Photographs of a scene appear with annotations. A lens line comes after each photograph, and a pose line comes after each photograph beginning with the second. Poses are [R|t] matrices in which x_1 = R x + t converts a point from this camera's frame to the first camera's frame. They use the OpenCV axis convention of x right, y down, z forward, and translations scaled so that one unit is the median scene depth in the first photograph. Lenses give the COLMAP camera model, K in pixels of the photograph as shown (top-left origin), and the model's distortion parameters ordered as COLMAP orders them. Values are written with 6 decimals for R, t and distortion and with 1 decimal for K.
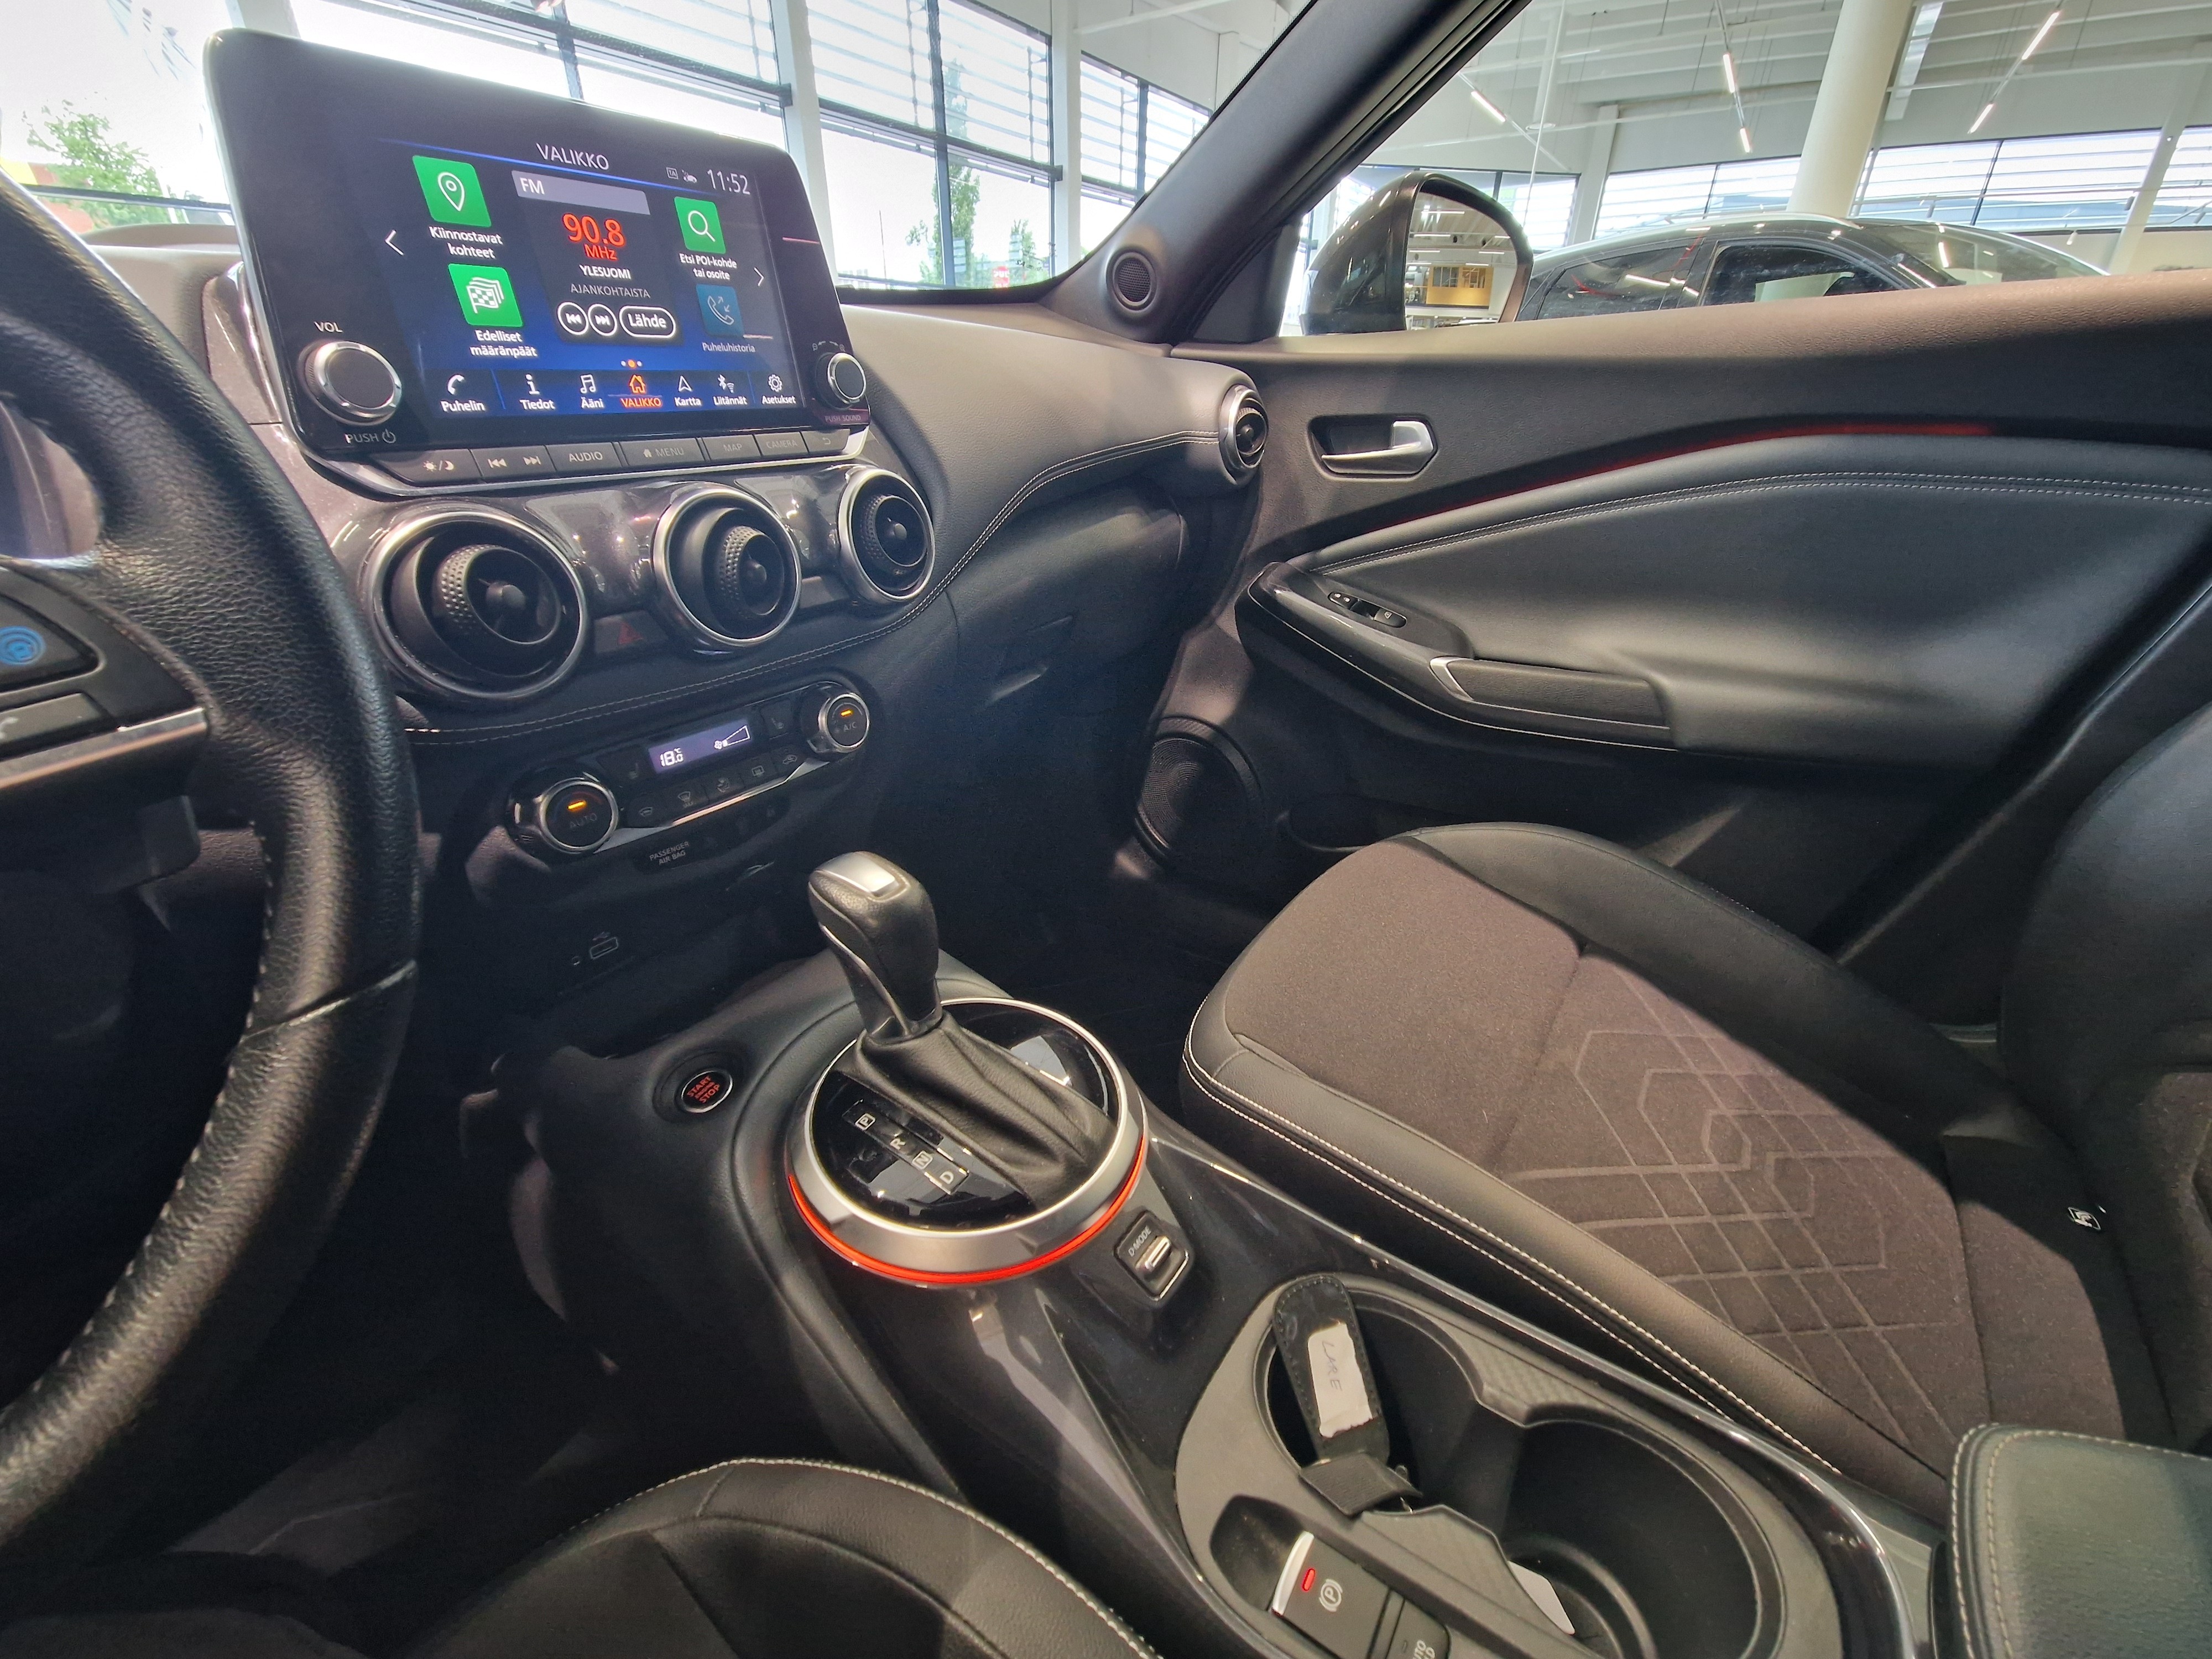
lens RADIAL K [[888.5, 0, 1110.1], [0, 888.5, 826.1], [0, 0, 1]] dist [-0.005588, 0.000642]
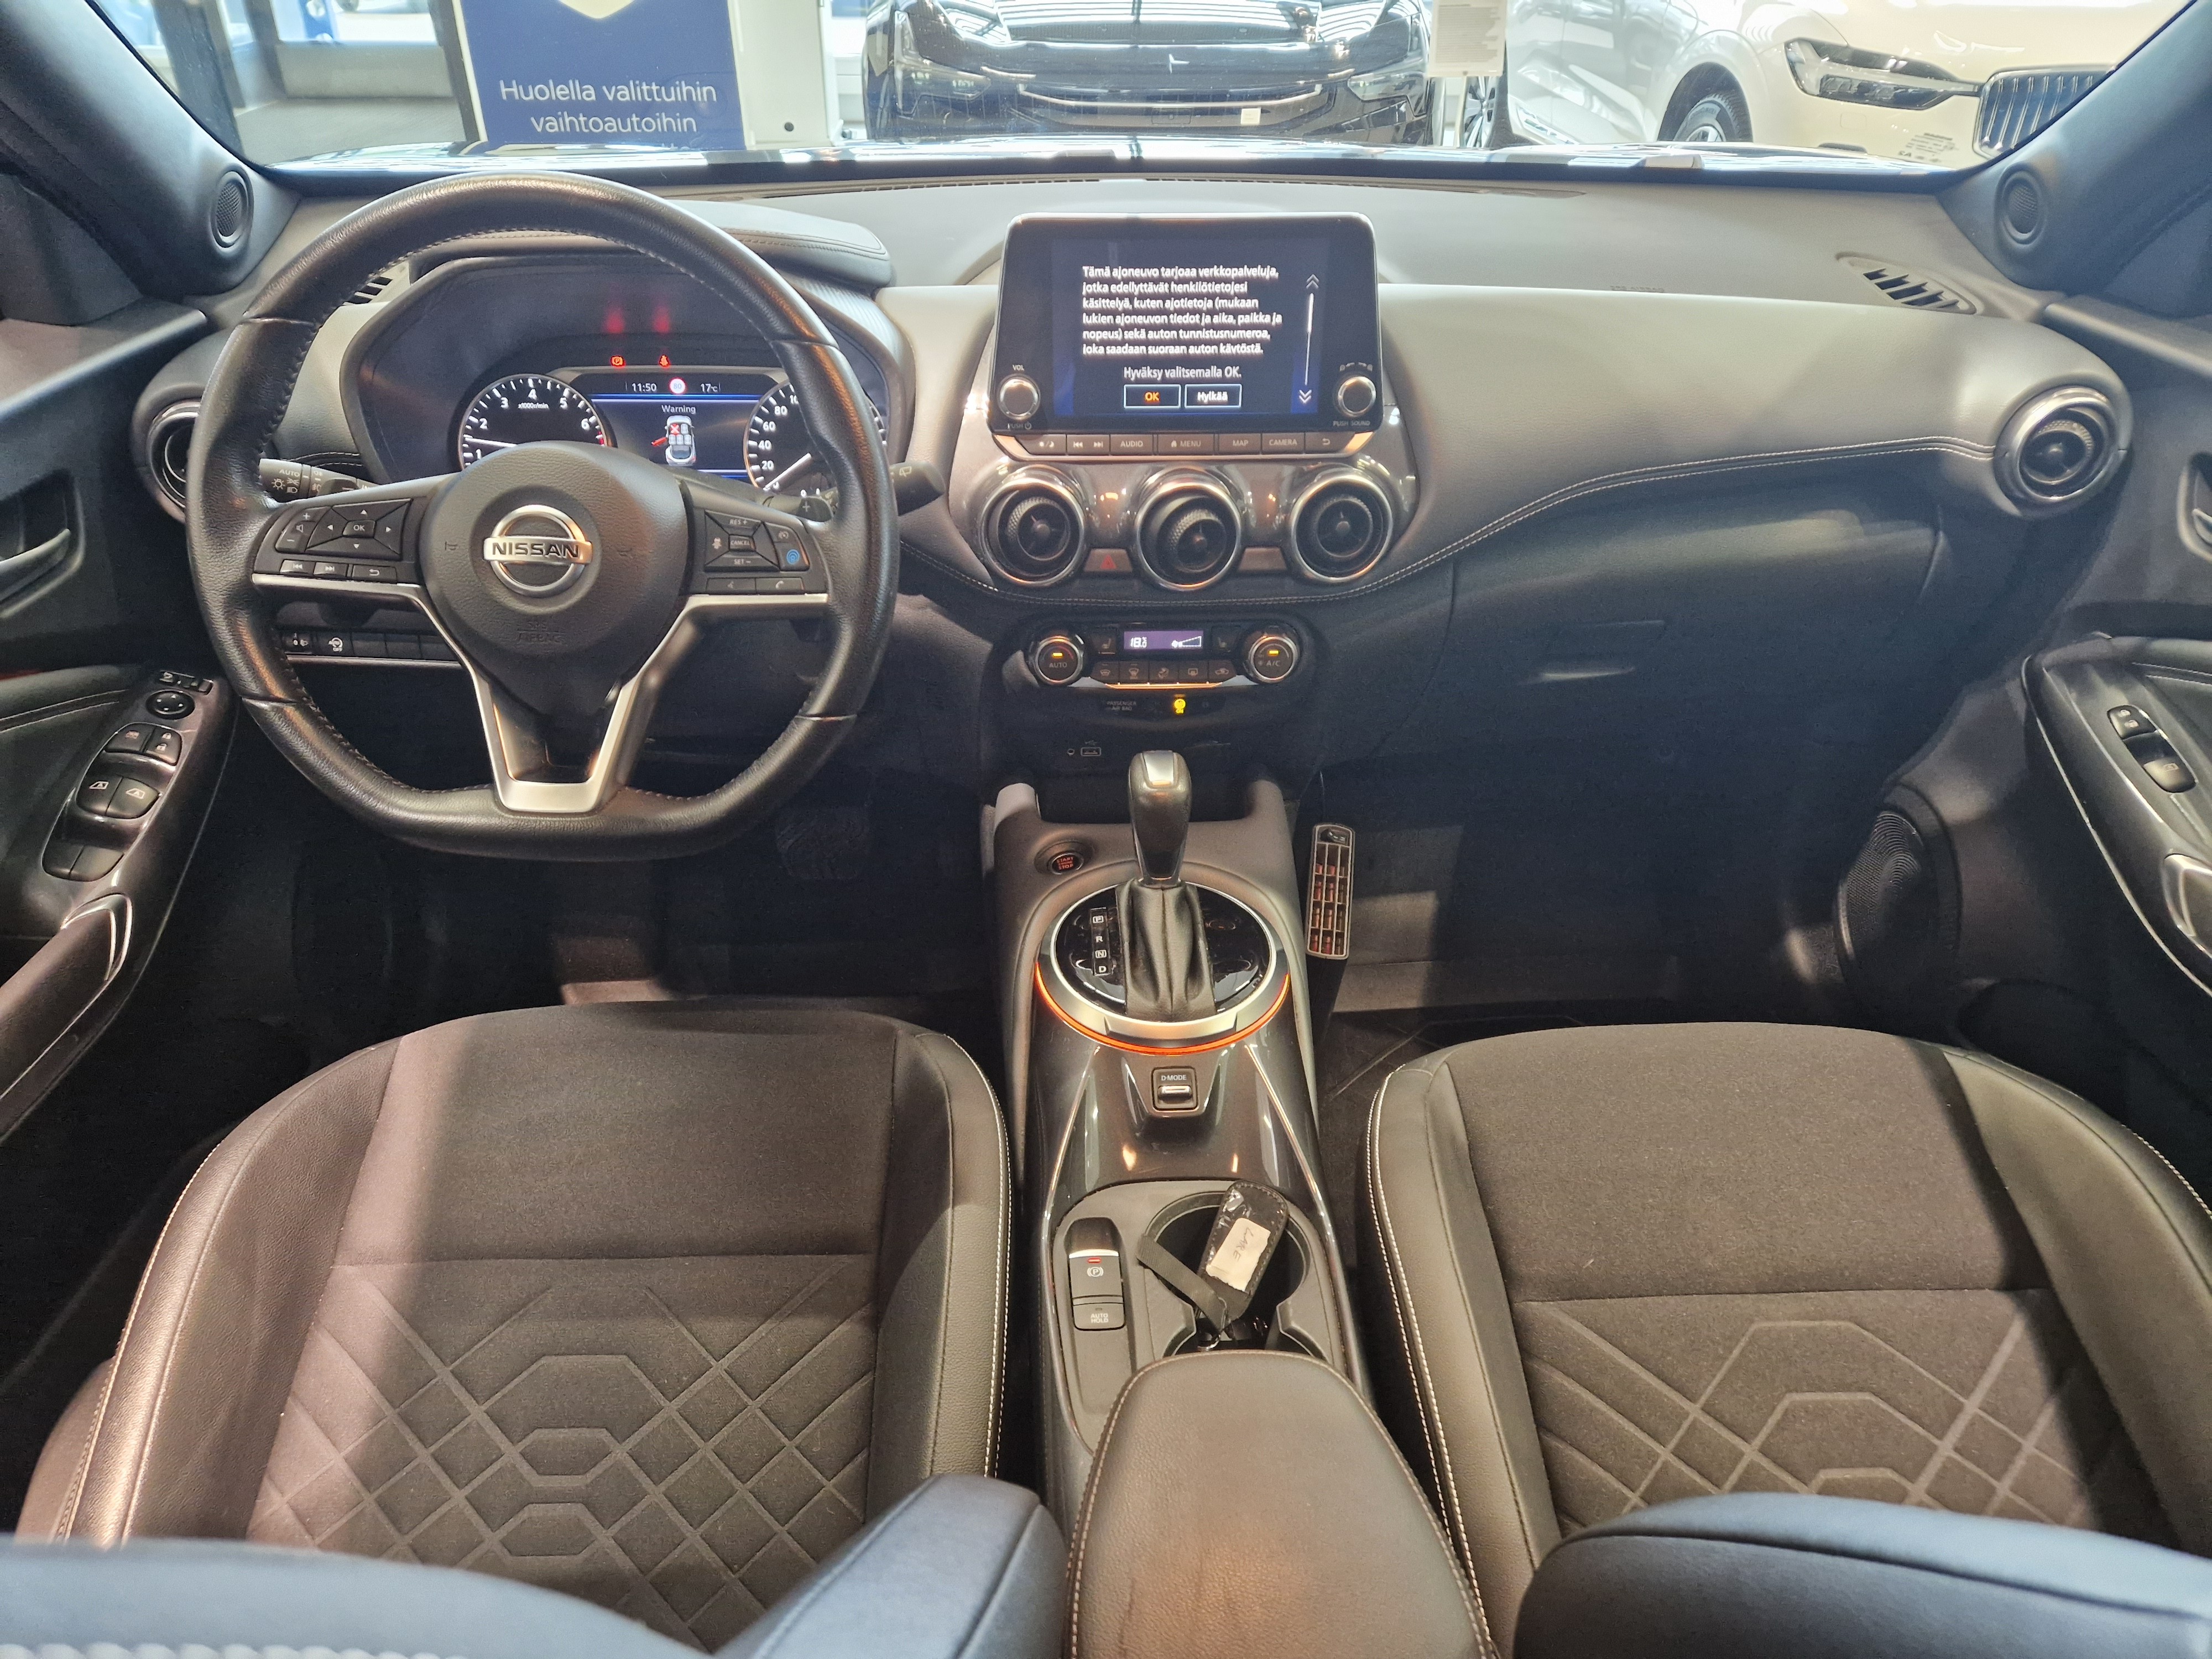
lens RADIAL K [[1506.3, 0, 1108.5], [0, 1506.3, 872.0], [0, 0, 1]] dist [0.061964, -0.057509]
pose [[0.613062, 0.439415, -0.656559, 0.908635], [-0.361559, 0.894965, 0.261368, -0.271193], [0.702446, 0.077150, 0.707543, -0.522305]]
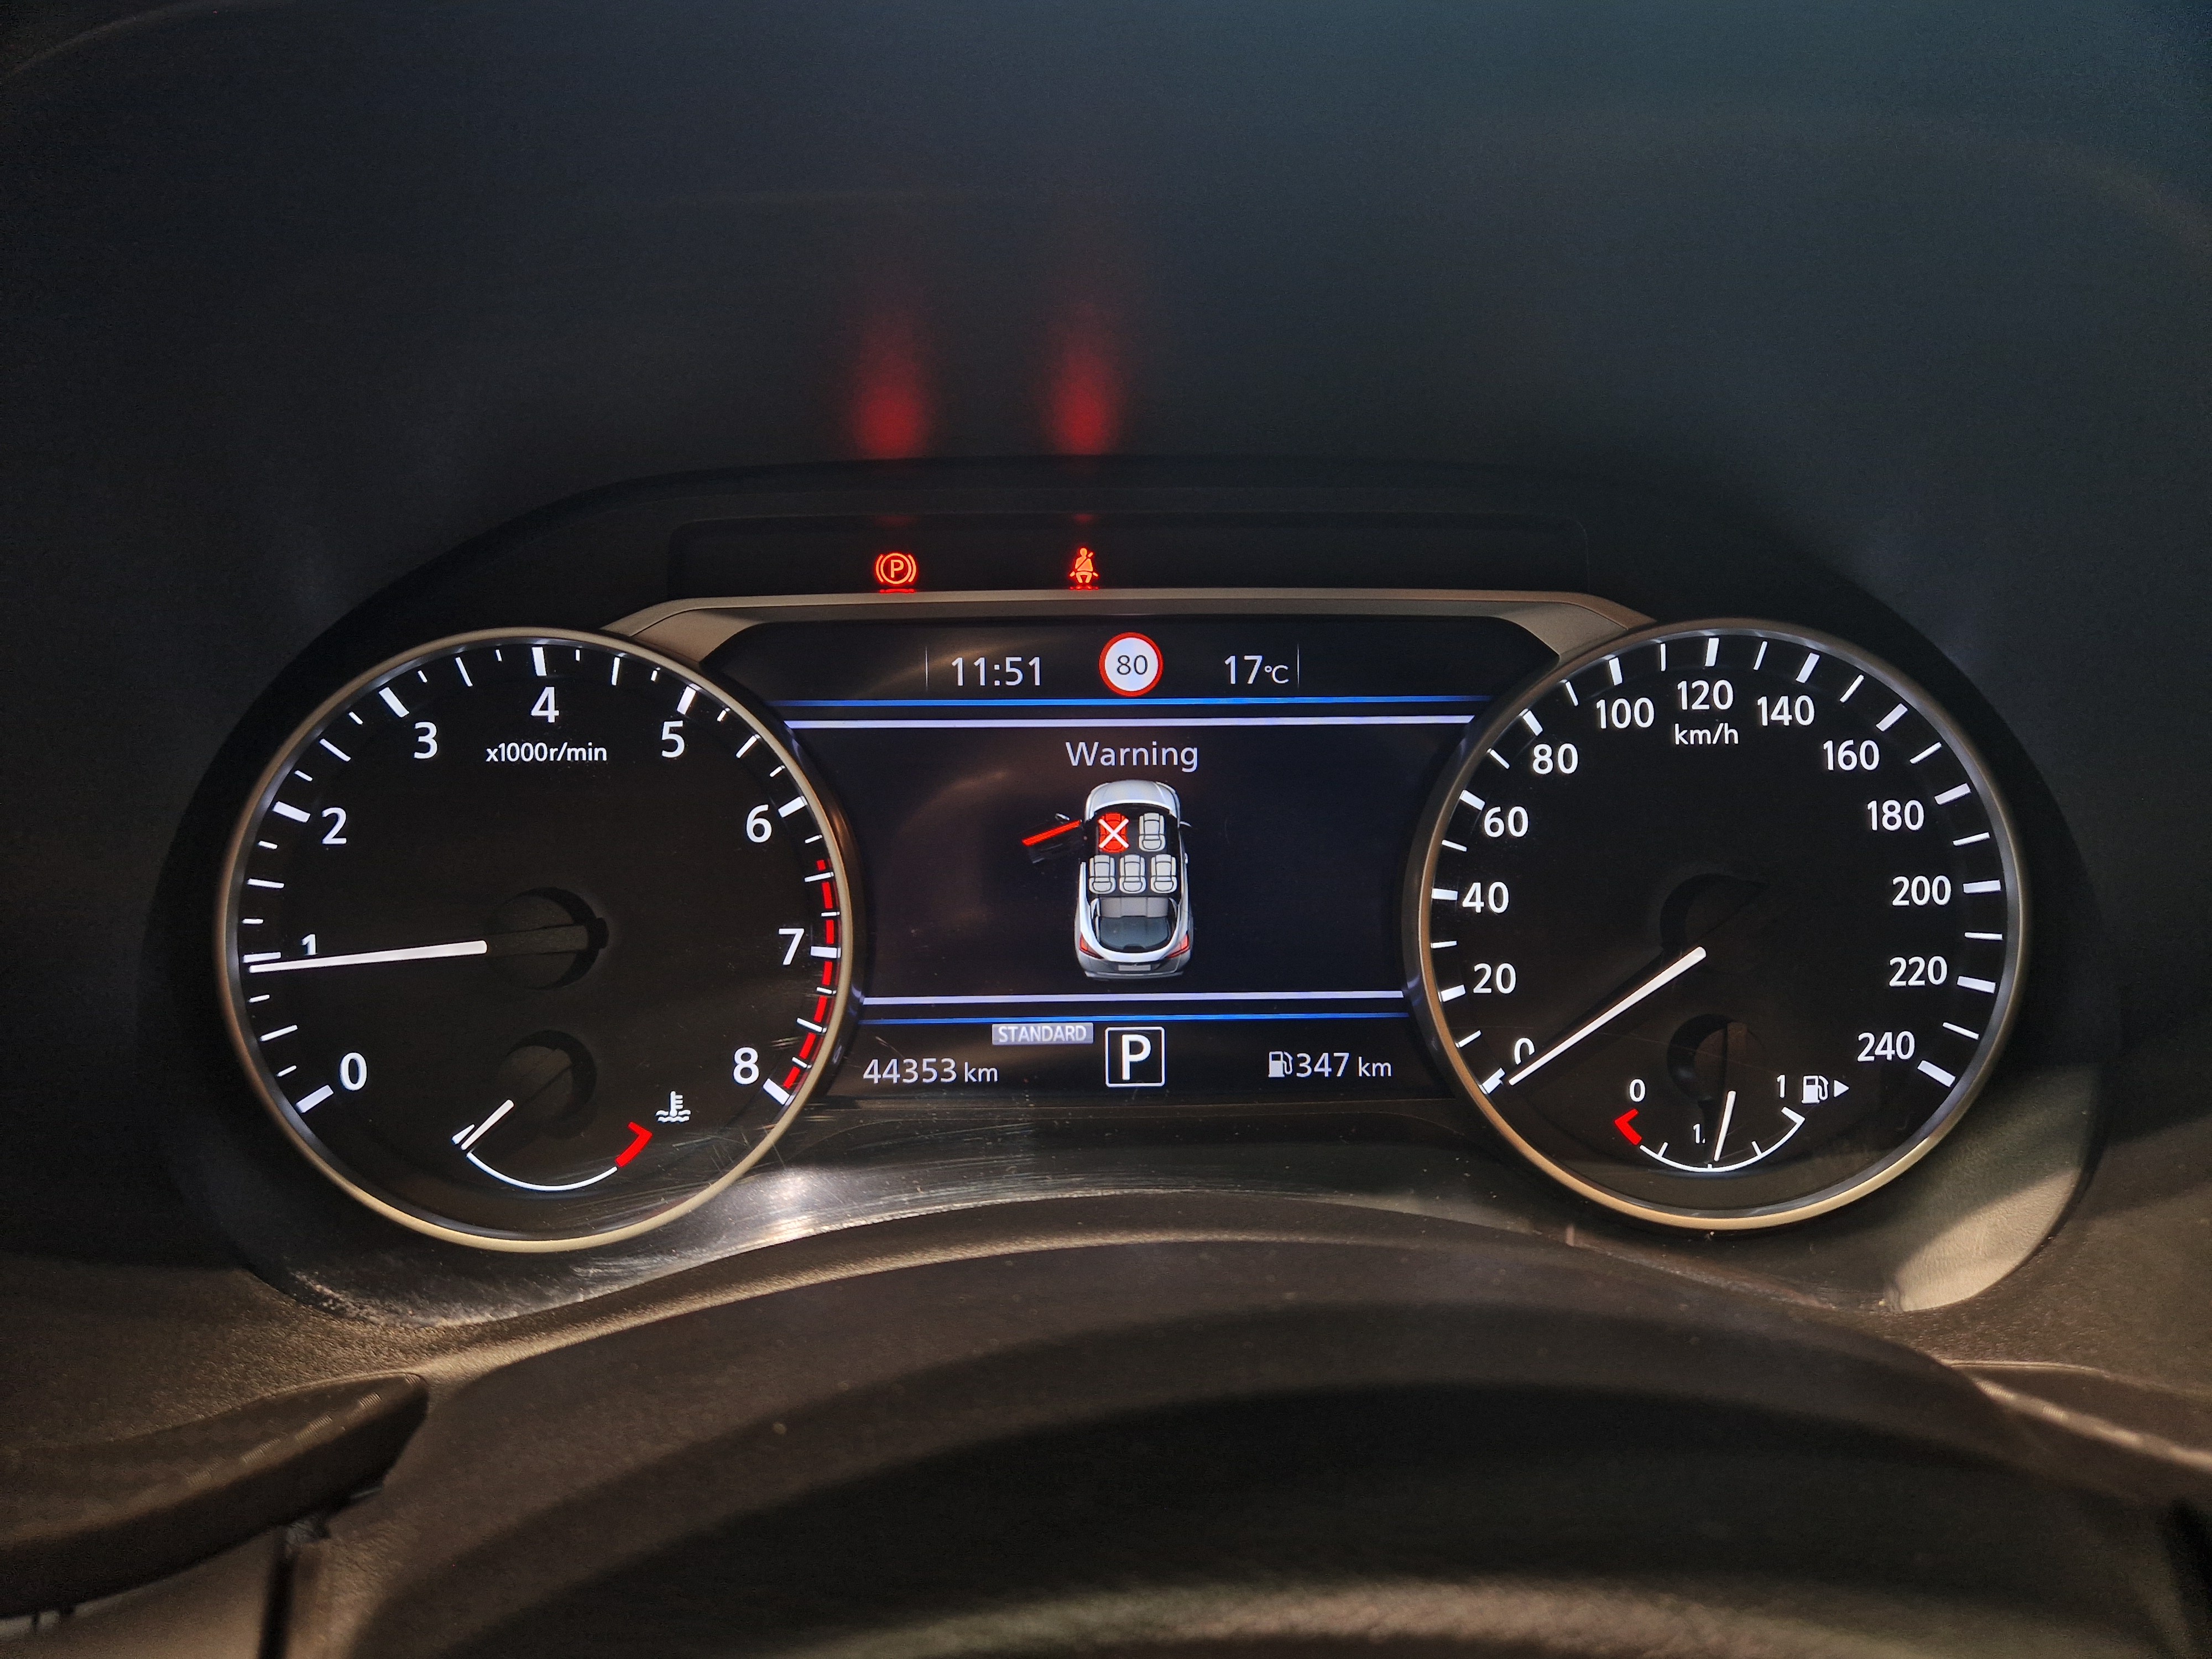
lens RADIAL K [[1506.3, 0, 1106.0], [0, 1506.3, 872.4], [0, 0, 1]] dist [0.061964, -0.057509]
pose [[0.610161, 0.388026, -0.690753, -0.562773], [-0.360854, 0.912282, 0.193715, -0.154196], [0.705328, 0.131064, 0.696659, 0.063066]]
